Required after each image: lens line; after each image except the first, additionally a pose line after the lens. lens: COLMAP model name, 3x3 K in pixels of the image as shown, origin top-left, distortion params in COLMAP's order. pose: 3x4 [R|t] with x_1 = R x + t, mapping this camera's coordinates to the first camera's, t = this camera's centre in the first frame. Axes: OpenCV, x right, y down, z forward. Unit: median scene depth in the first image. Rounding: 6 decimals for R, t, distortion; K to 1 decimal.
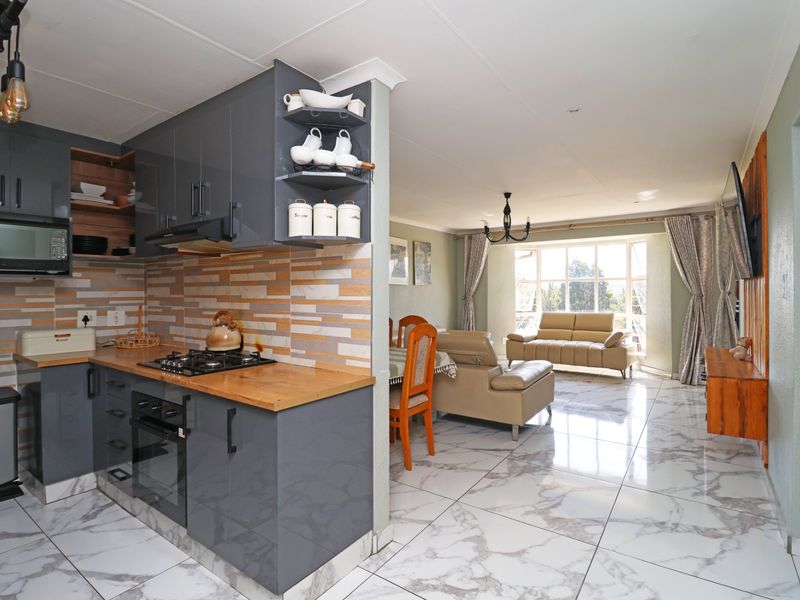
lens RADIAL K [[420.2, 0, 404.1], [0, 420.2, 285.4], [0, 0, 1]] dist [-0.004576, -0.009056]
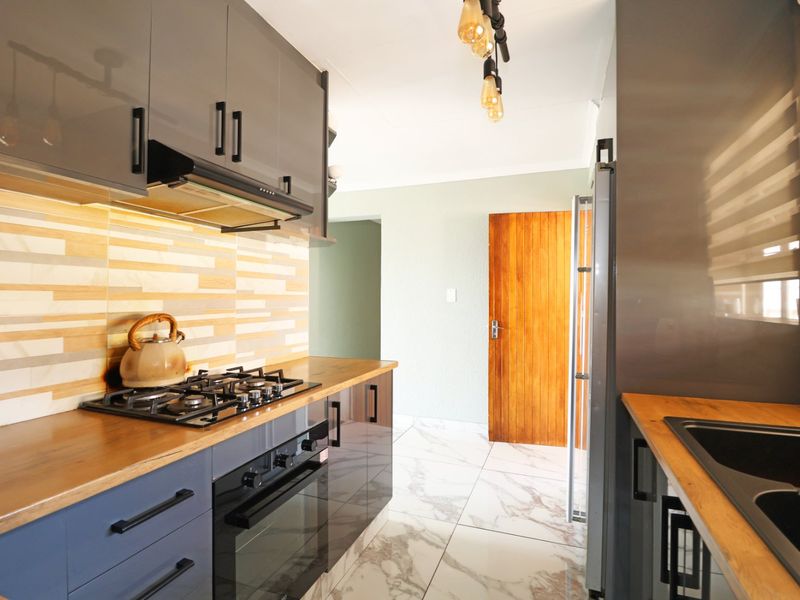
lens RADIAL K [[420.2, 0, 400.3], [0, 420.2, 295.1], [0, 0, 1]] dist [-0.004576, -0.009056]
pose [[-0.260246, 0.000437, 0.965542, -1.136426], [-0.026465, 0.999621, -0.007586, 0.032689], [-0.965180, -0.027527, -0.260135, 0.894978]]
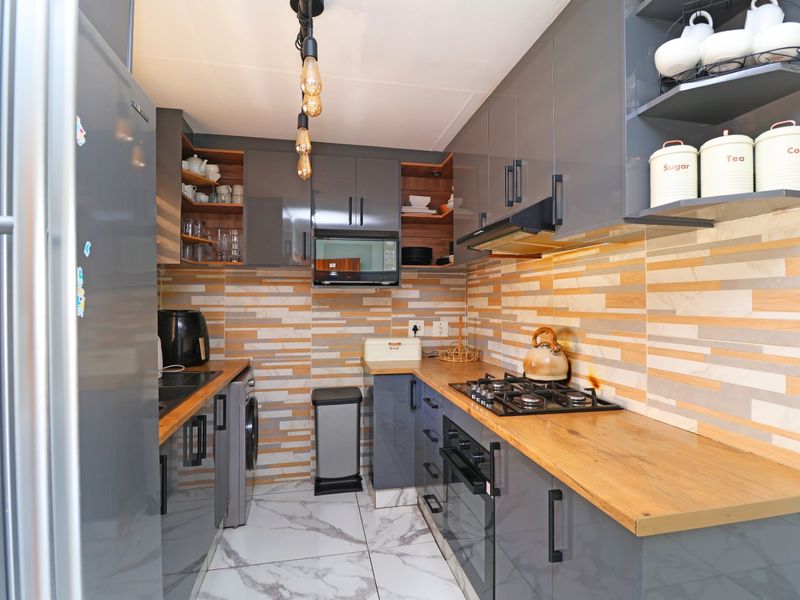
lens RADIAL K [[420.2, 0, 400.2], [0, 420.2, 297.8], [0, 0, 1]] dist [-0.004576, -0.009056]
pose [[0.735320, -0.002831, -0.677714, -0.112910], [0.003284, 0.999994, -0.000614, 0.006695], [0.677712, -0.001774, 0.735326, 0.276731]]
